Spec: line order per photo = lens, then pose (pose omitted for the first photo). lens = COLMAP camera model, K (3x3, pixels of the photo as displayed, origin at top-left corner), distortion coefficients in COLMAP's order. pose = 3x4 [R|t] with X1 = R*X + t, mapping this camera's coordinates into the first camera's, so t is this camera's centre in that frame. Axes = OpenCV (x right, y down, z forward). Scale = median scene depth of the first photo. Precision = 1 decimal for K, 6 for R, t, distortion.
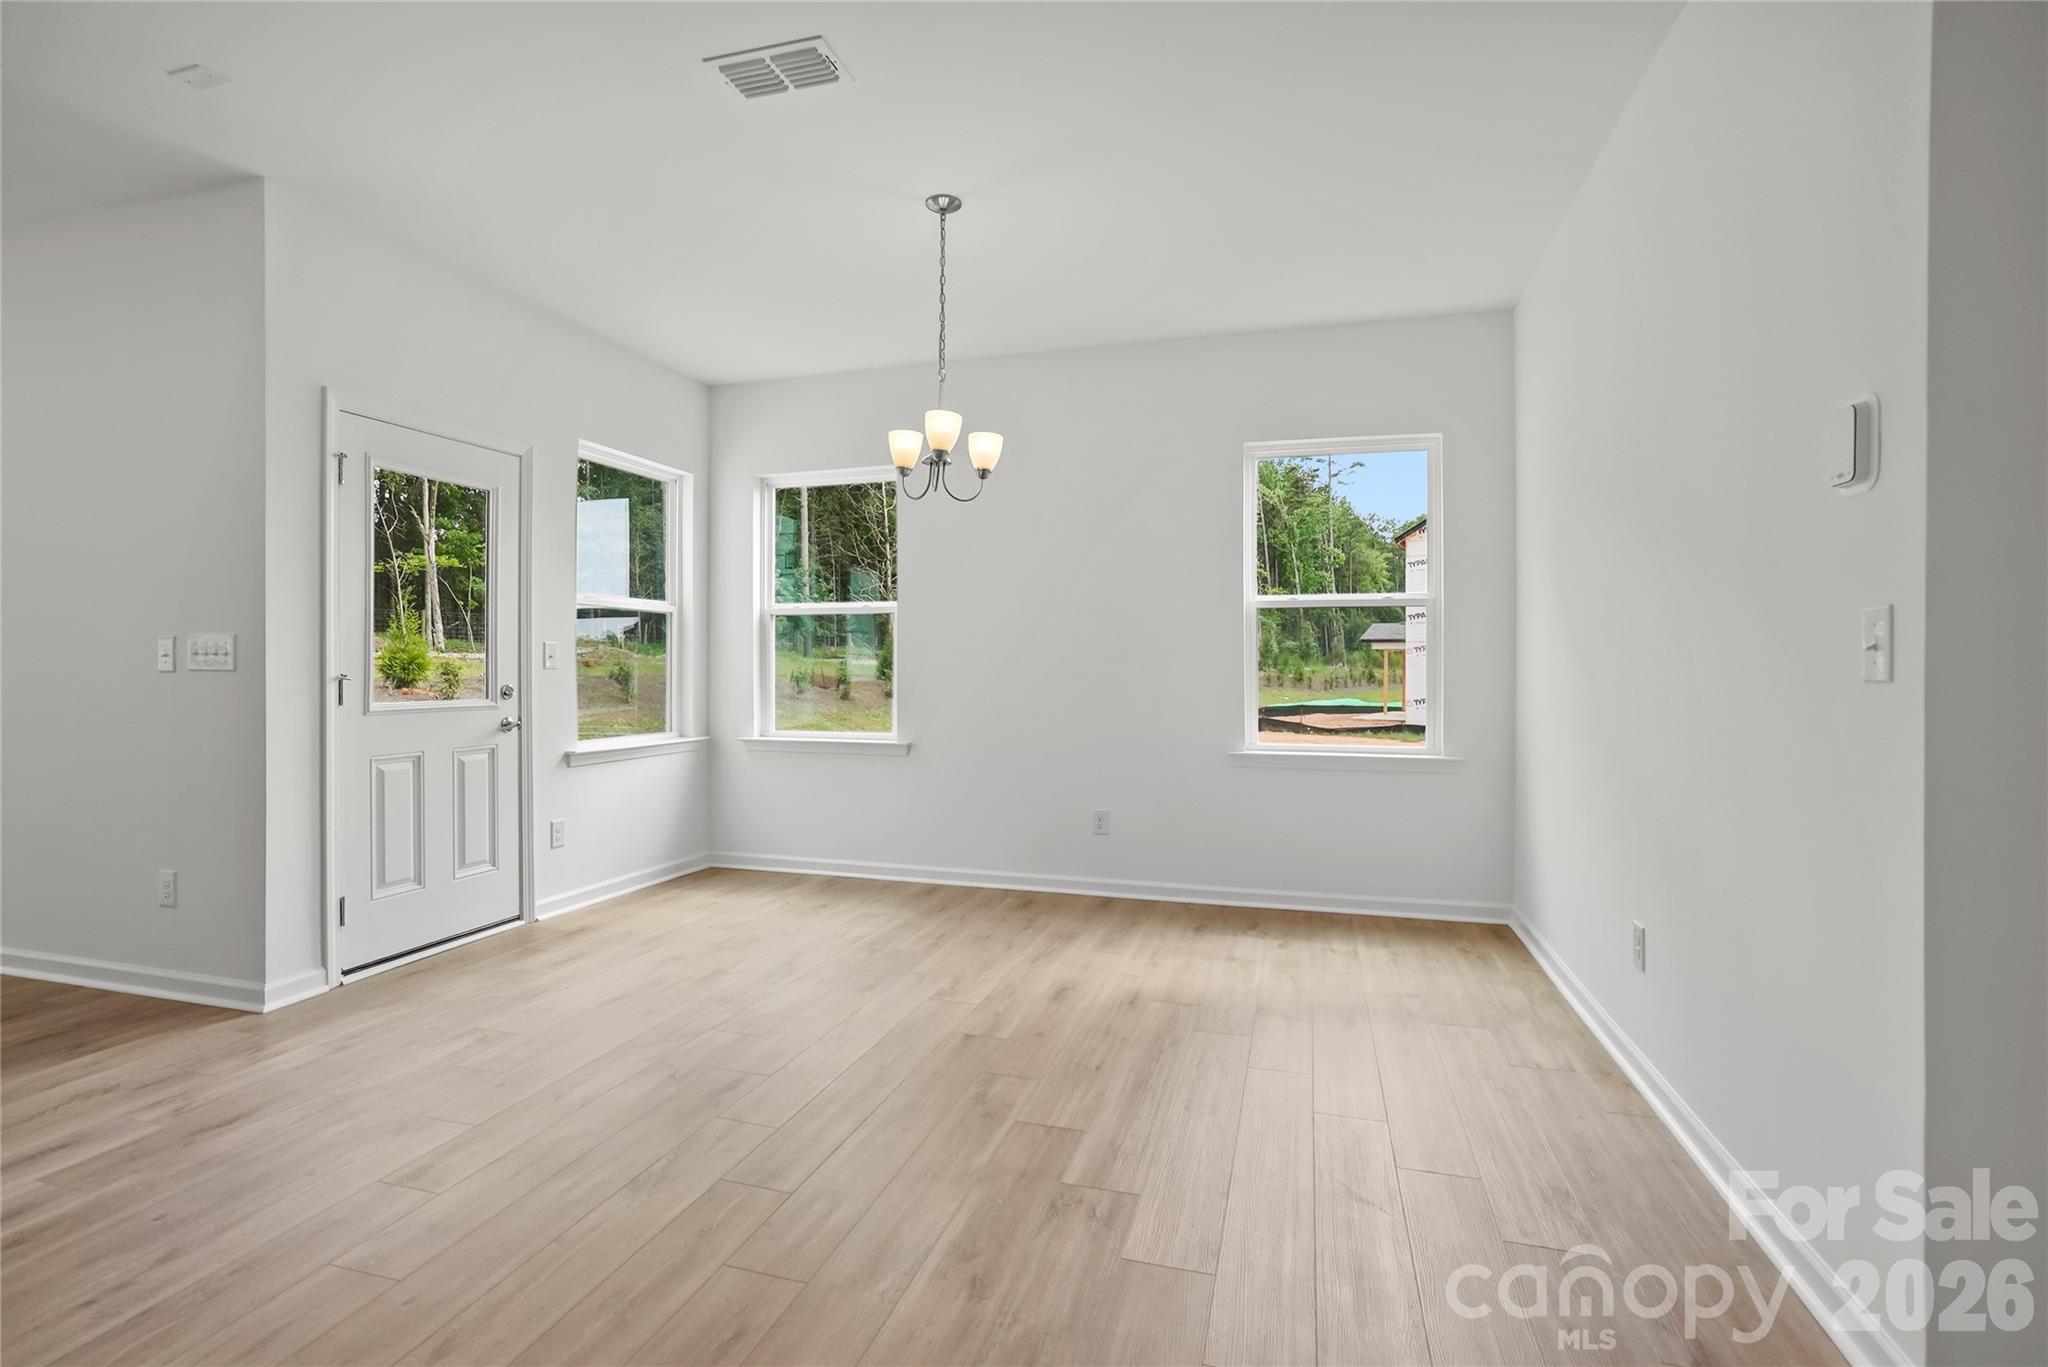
lens RADIAL K [[952.7, 0, 1021.8], [0, 952.7, 668.7], [0, 0, 1]] dist [-0.026982, 0.007069]
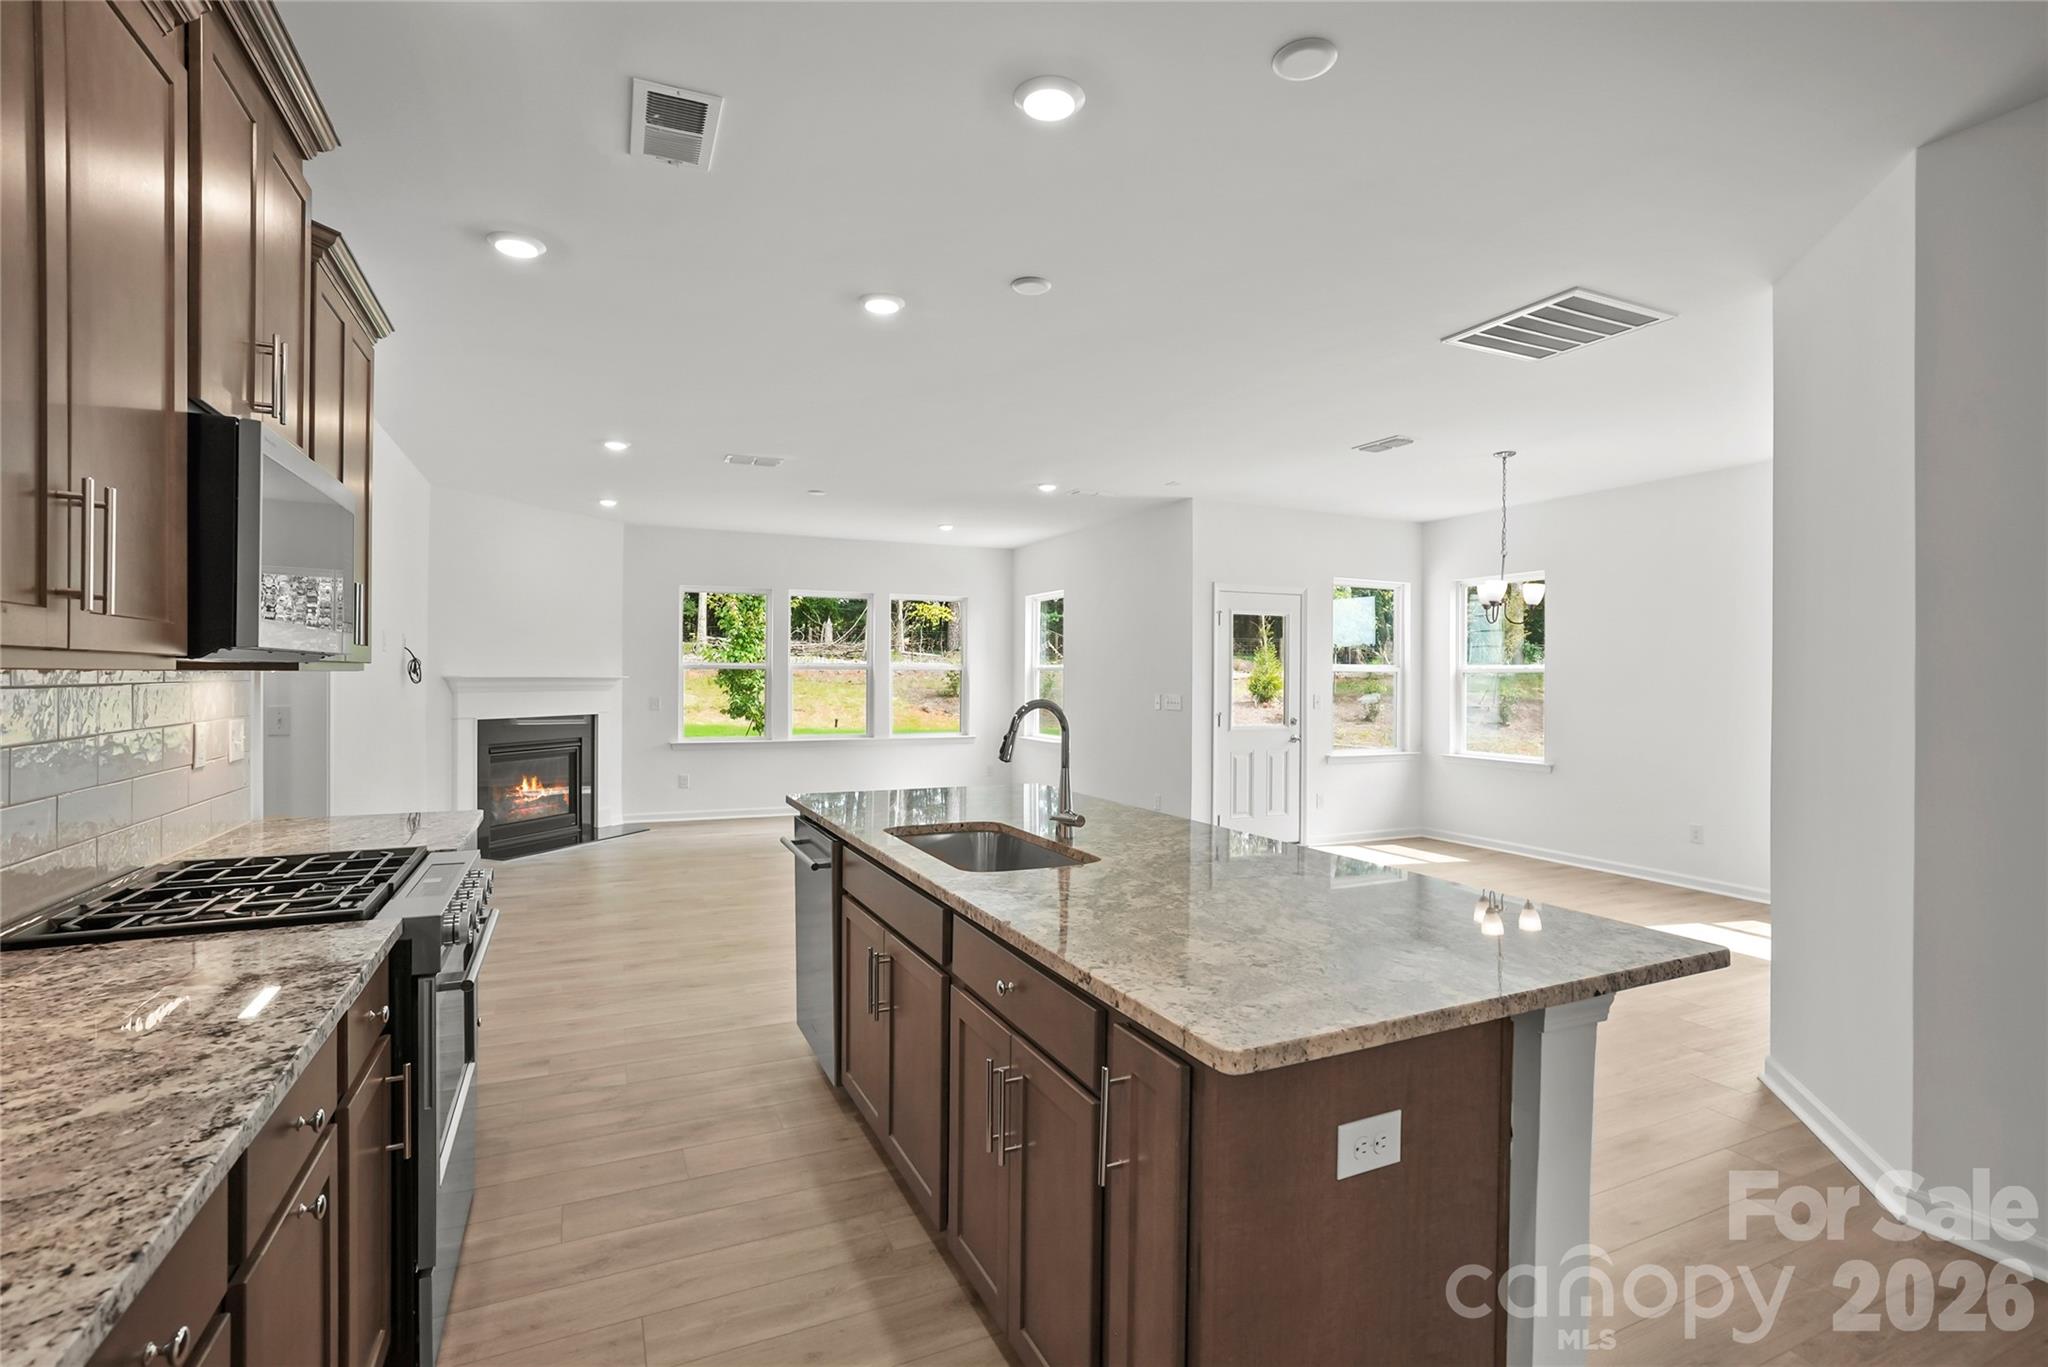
lens RADIAL K [[952.7, 0, 1019.4], [0, 952.7, 677.0], [0, 0, 1]] dist [-0.026982, 0.007069]
pose [[0.667157, 0.004622, -0.744902, 0.574794], [-0.006660, 0.999978, 0.000240, -0.069078], [0.744887, 0.004801, 0.667173, -0.770141]]
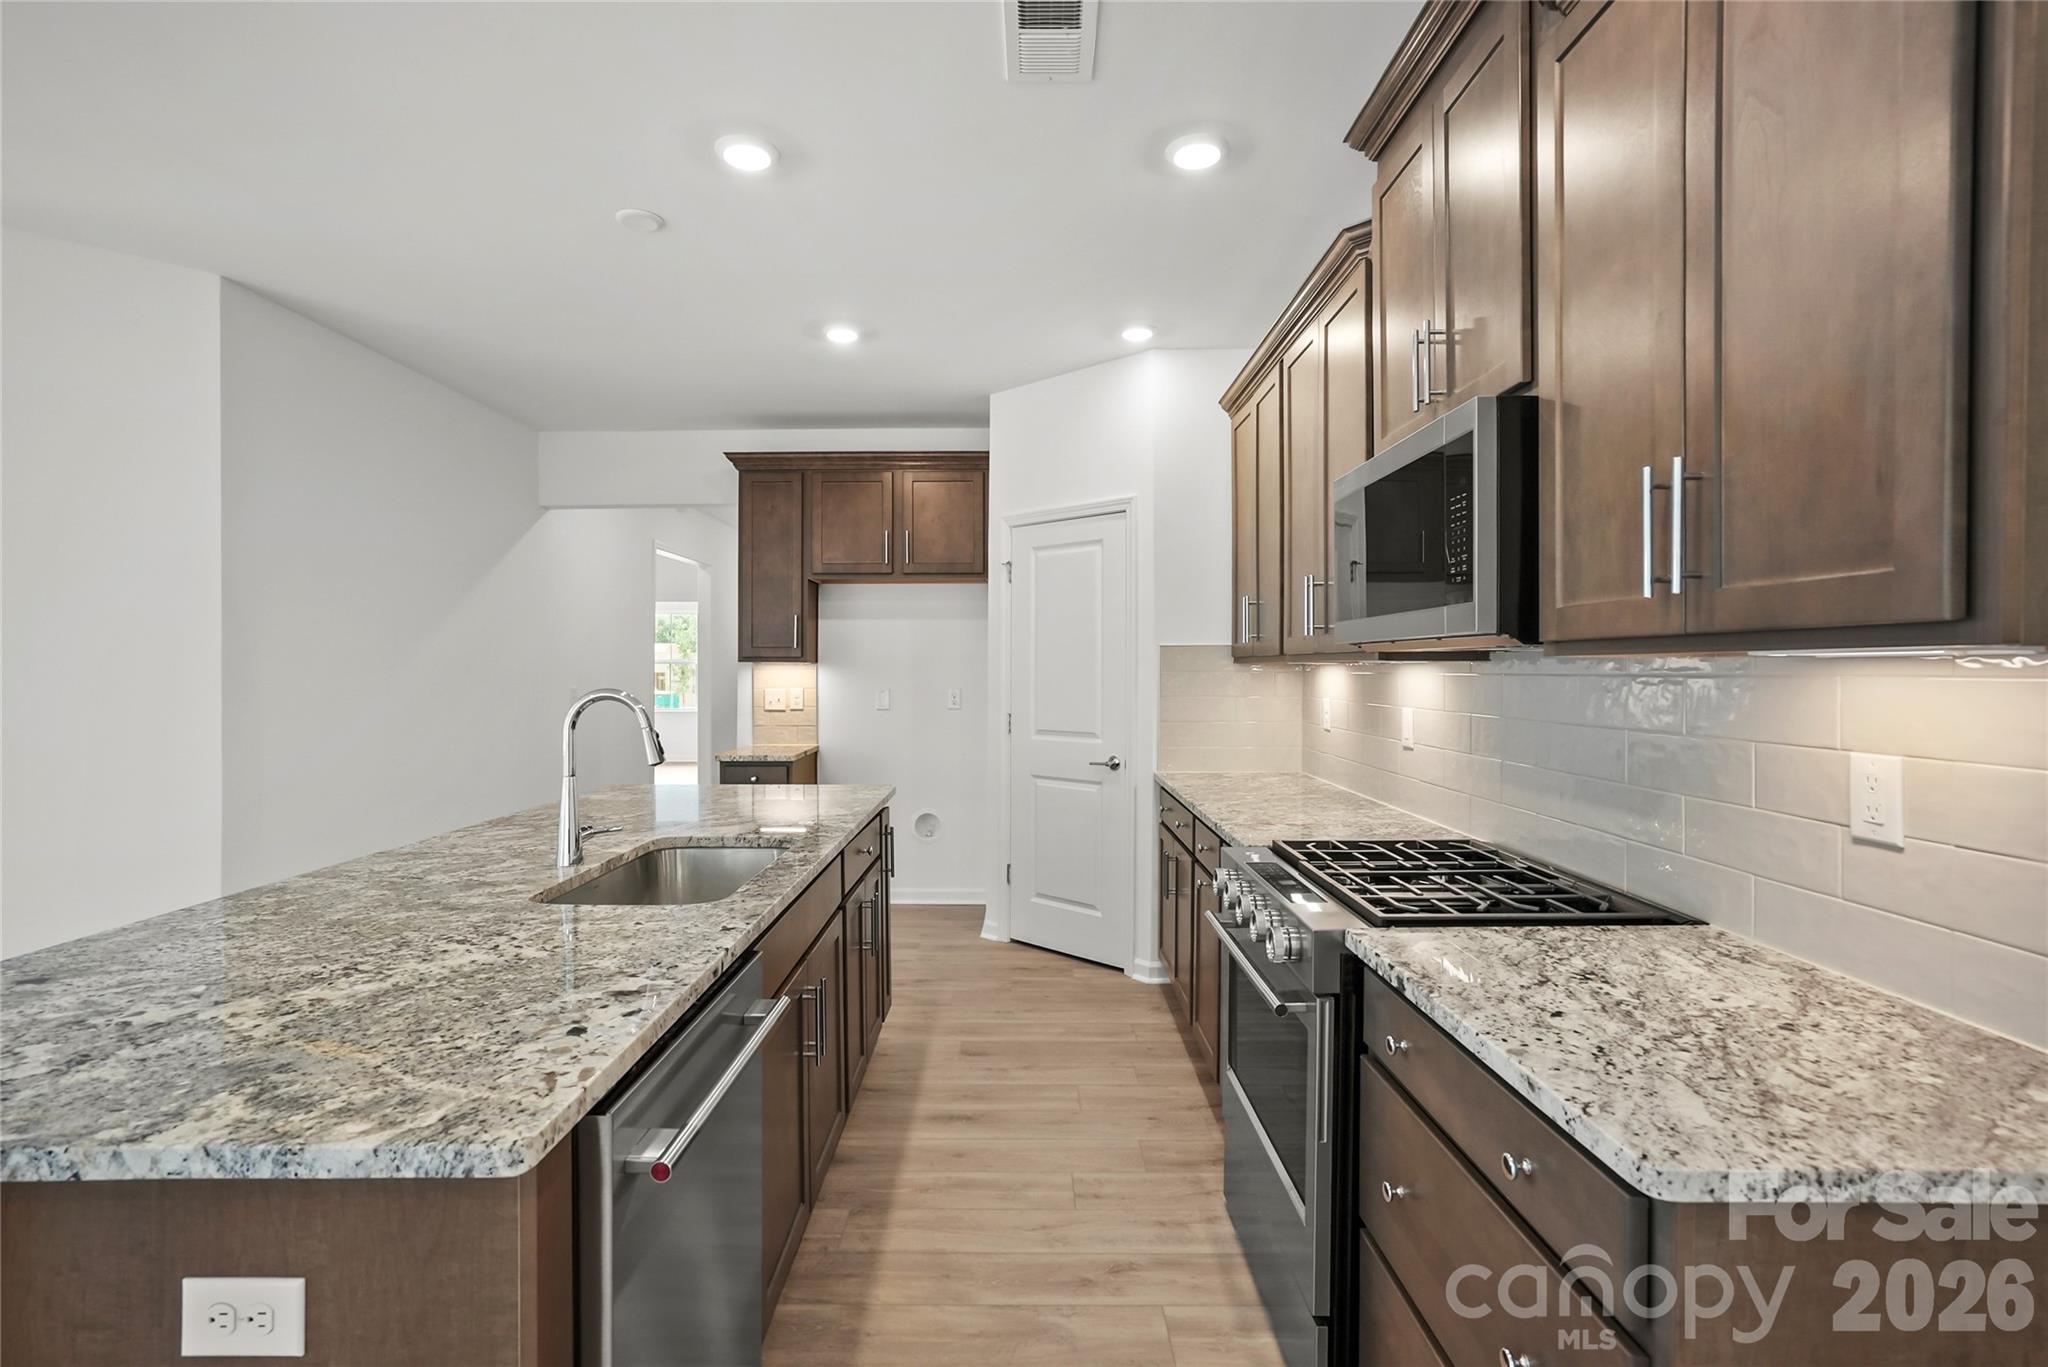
lens RADIAL K [[952.7, 0, 1017.9], [0, 952.7, 681.0], [0, 0, 1]] dist [-0.026982, 0.007069]
pose [[-0.288508, -0.011584, 0.957407, -0.631991], [0.002754, 0.999913, 0.012928, -0.063726], [-0.957473, 0.006366, -0.288451, -0.326378]]
